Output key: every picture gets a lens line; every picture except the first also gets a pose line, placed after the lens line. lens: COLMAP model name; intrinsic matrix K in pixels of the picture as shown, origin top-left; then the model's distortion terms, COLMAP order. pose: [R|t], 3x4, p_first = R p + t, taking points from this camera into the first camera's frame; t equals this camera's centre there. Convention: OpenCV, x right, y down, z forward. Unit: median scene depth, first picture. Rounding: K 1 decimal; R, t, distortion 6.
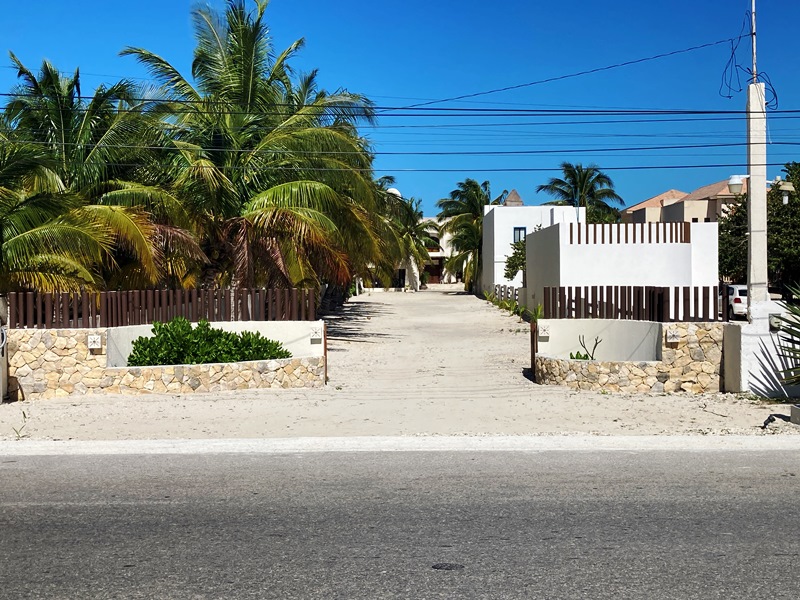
lens RADIAL K [[1095.3, 0, 400.0], [0, 1095.3, 300.0], [0, 0, 1]] dist [-0.004997, -0.004727]
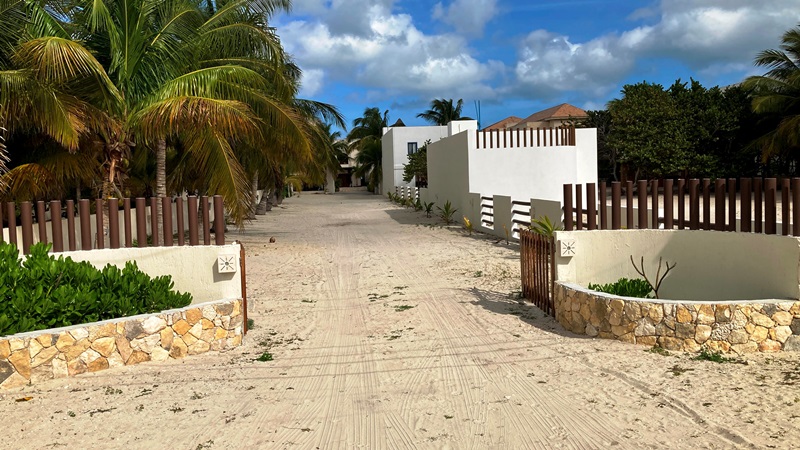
lens RADIAL K [[734.1, 0, 400.0], [0, 734.1, 225.0], [0, 0, 1]] dist [0.001893, 0.000455]
pose [[0.993516, -0.030094, 0.109636, -0.009542], [0.026071, 0.998940, 0.037942, -0.002881], [-0.110662, -0.034838, 0.993247, 0.242525]]
